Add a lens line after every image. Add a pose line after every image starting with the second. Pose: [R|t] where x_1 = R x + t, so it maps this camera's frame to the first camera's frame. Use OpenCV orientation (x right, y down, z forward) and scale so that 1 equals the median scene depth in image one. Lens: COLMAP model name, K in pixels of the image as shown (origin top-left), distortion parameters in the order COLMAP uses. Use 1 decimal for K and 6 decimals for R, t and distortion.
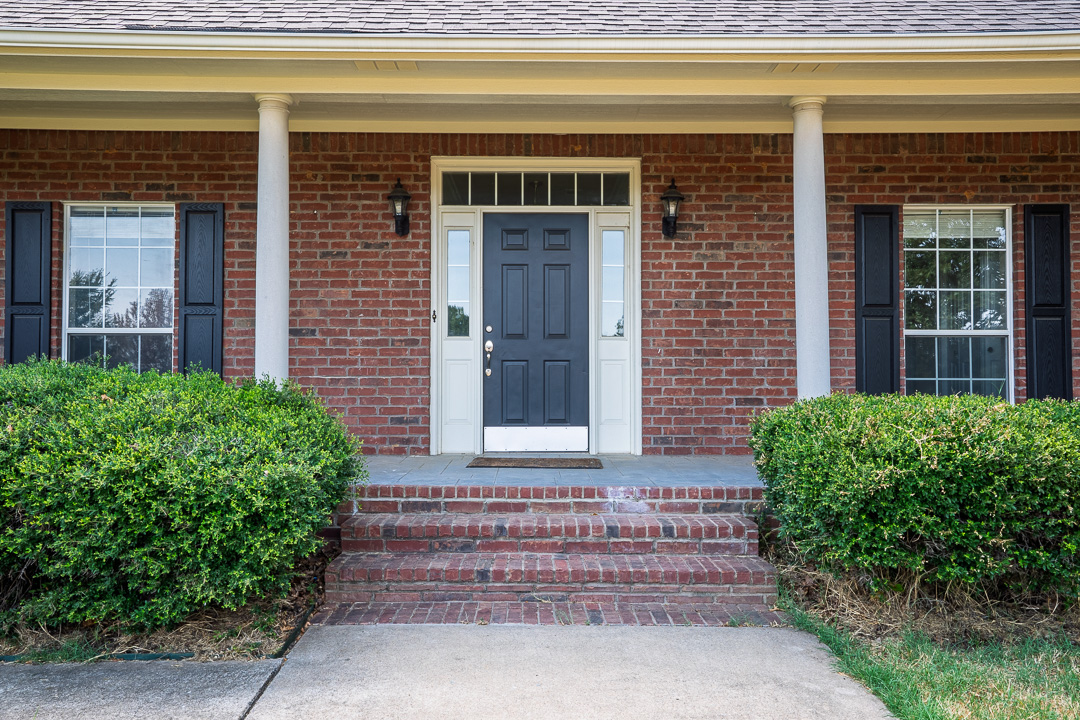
lens RADIAL K [[822.3, 0, 535.9], [0, 822.3, 357.2], [0, 0, 1]] dist [0.022351, 0.003066]
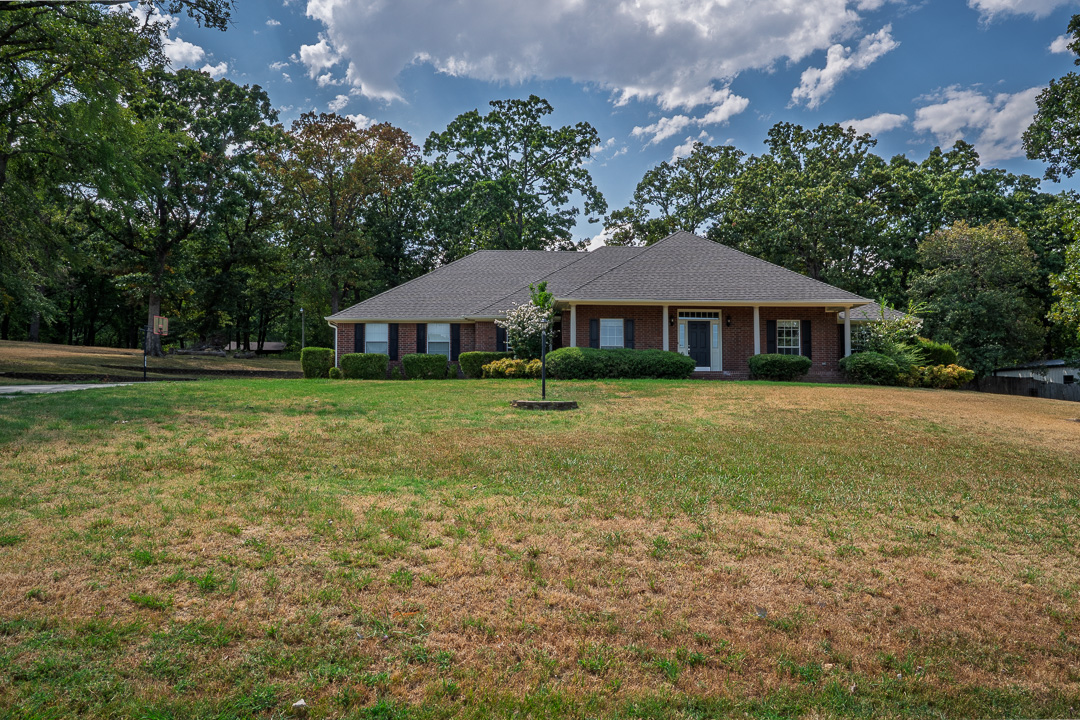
lens RADIAL K [[822.3, 0, 543.9], [0, 822.3, 364.6], [0, 0, 1]] dist [0.022351, 0.003066]
pose [[0.998945, 0.002884, 0.045838, -1.096228], [-0.001789, 0.999713, -0.023910, 0.185918], [-0.045894, 0.023803, 0.998663, -3.614165]]
